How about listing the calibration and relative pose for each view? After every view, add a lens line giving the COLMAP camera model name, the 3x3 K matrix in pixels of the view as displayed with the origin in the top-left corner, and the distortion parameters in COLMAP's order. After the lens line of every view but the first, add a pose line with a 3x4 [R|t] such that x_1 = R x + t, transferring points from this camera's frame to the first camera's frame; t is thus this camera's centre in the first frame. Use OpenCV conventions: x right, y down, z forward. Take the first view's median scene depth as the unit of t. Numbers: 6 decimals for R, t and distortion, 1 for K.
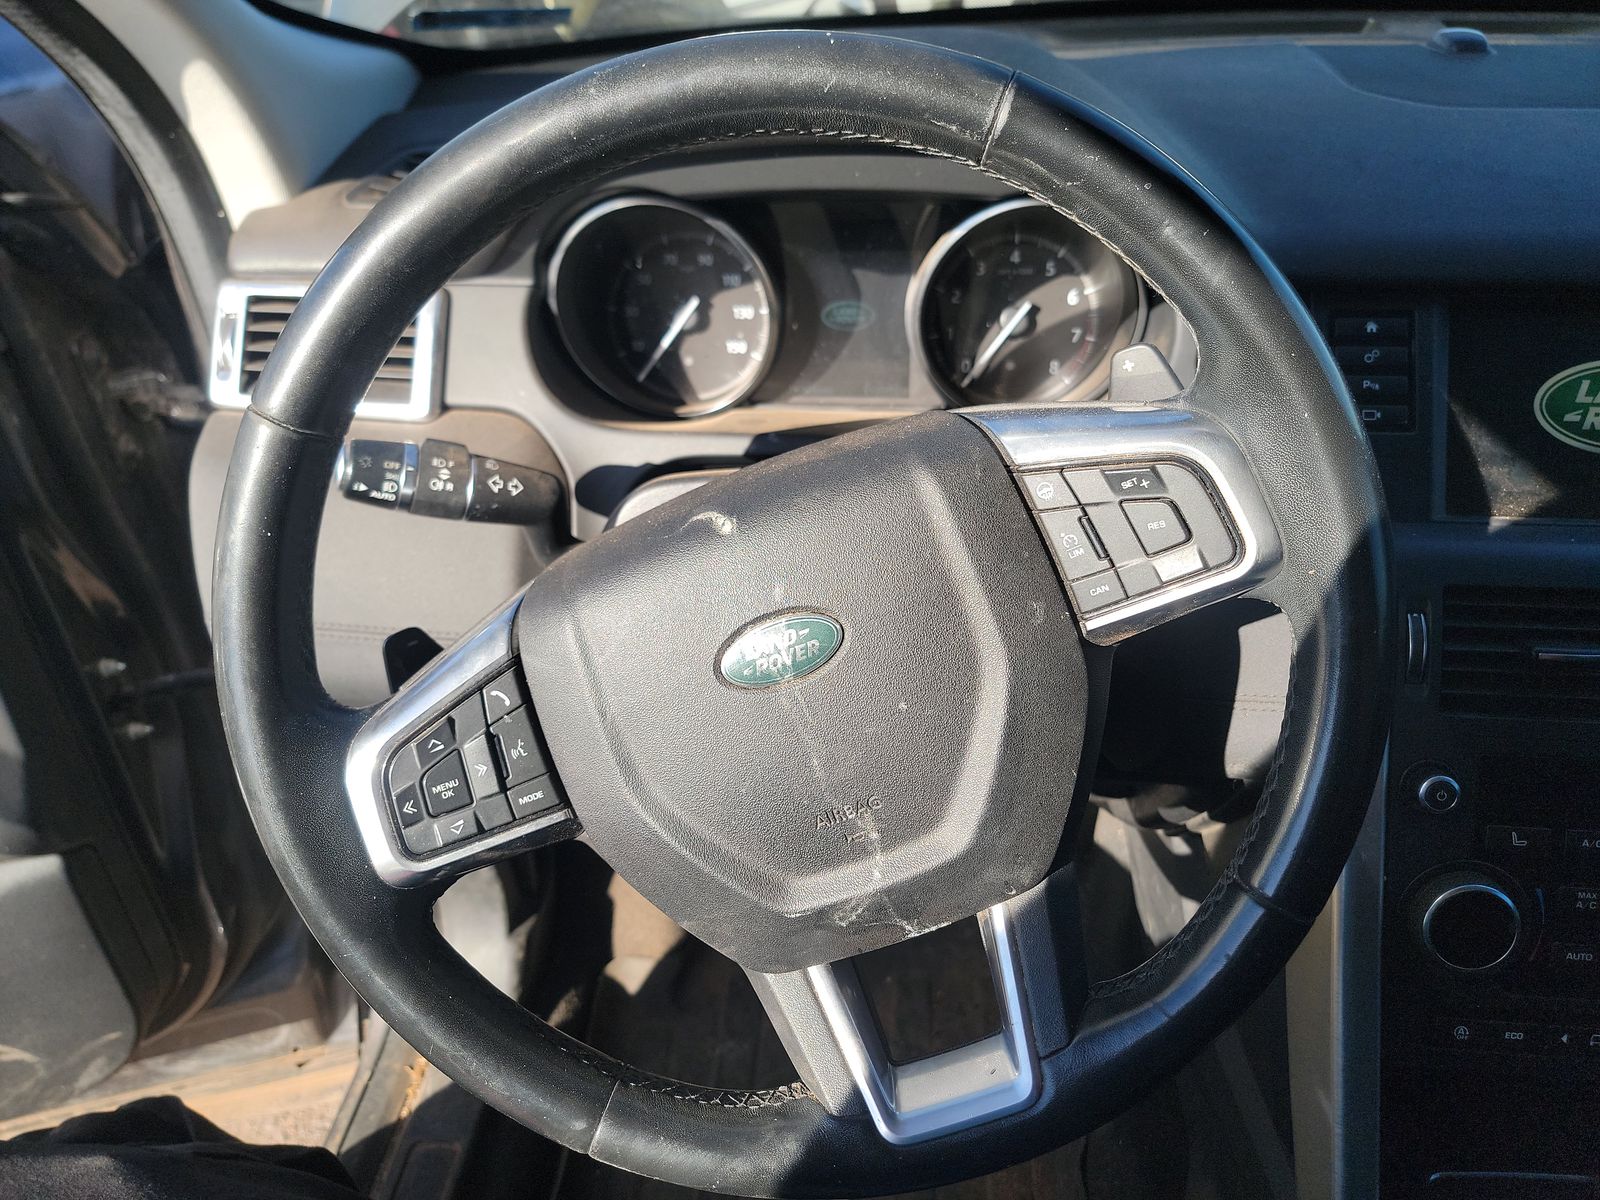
lens RADIAL K [[1120.4, 0, 792.1], [0, 1120.4, 590.0], [0, 0, 1]] dist [0.020844, -0.006411]
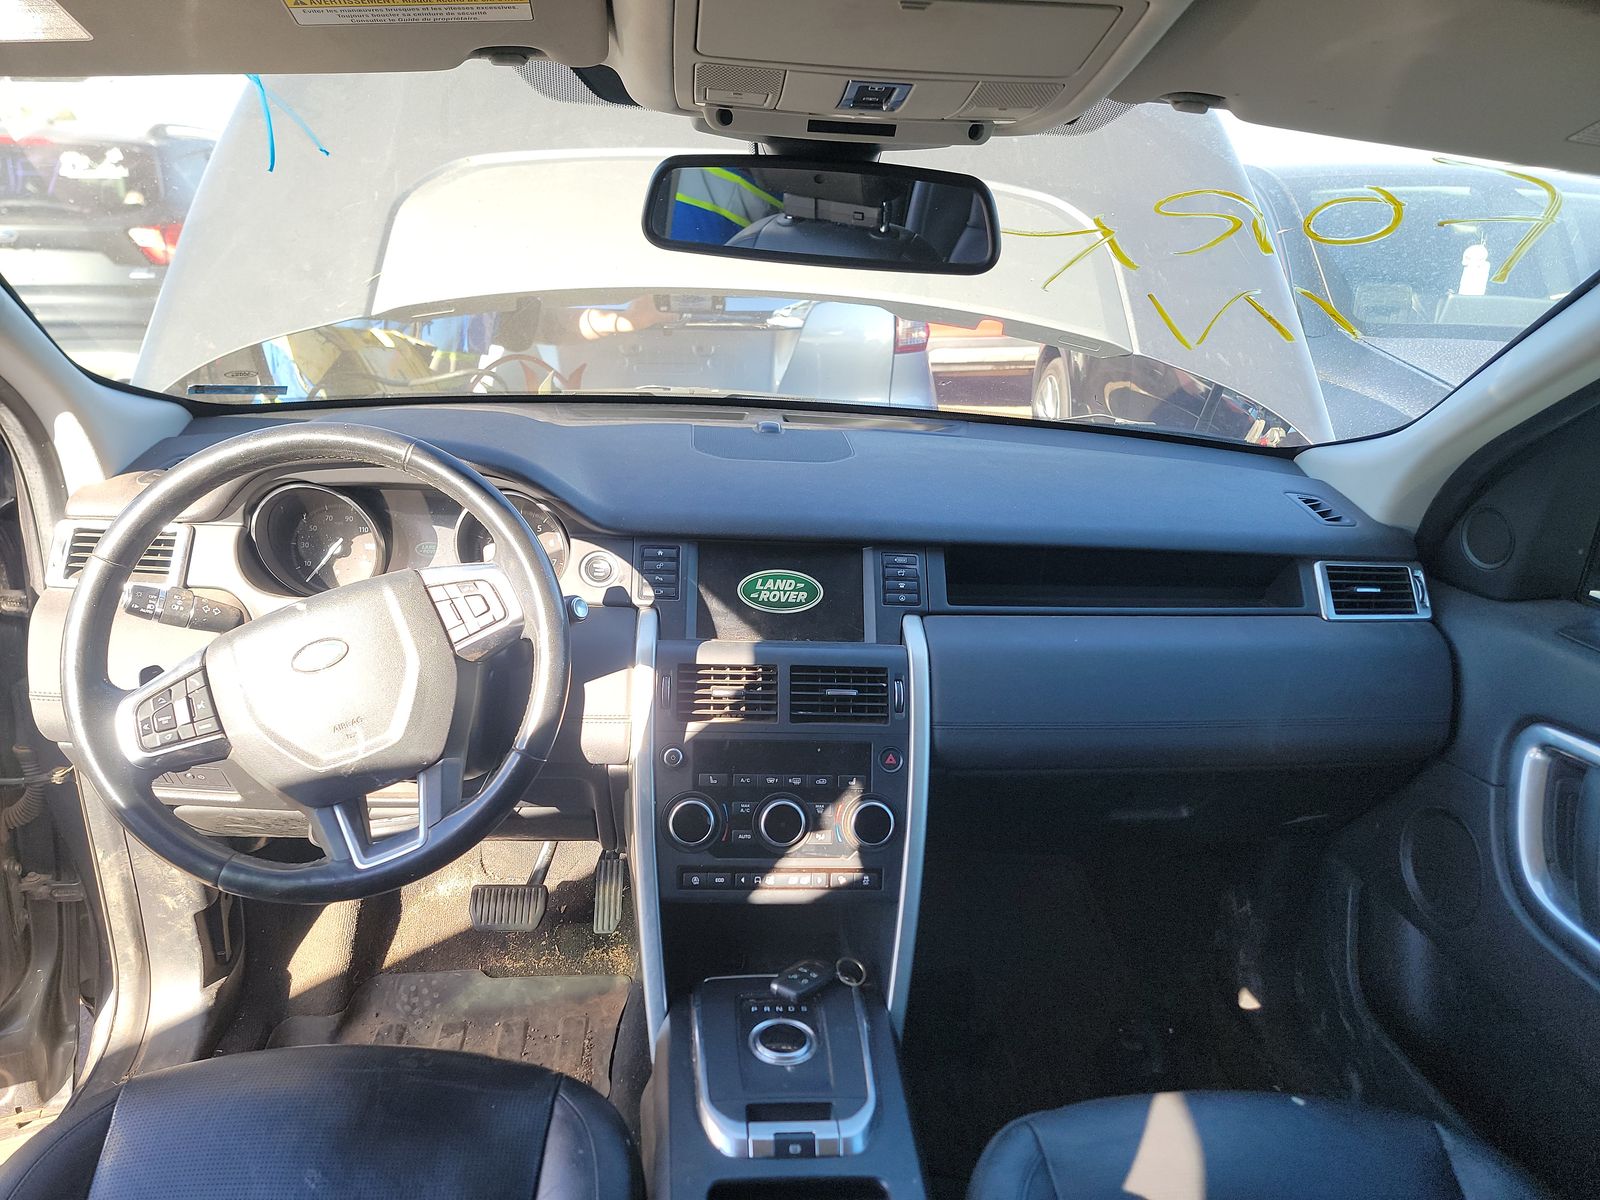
lens RADIAL K [[1120.4, 0, 805.4], [0, 1120.4, 616.9], [0, 0, 1]] dist [0.020844, -0.006411]
pose [[0.981974, 0.011793, 0.188650, 0.440771], [0.034471, 0.970143, -0.240073, 0.467876], [-0.185848, 0.242248, 0.952248, -1.213174]]
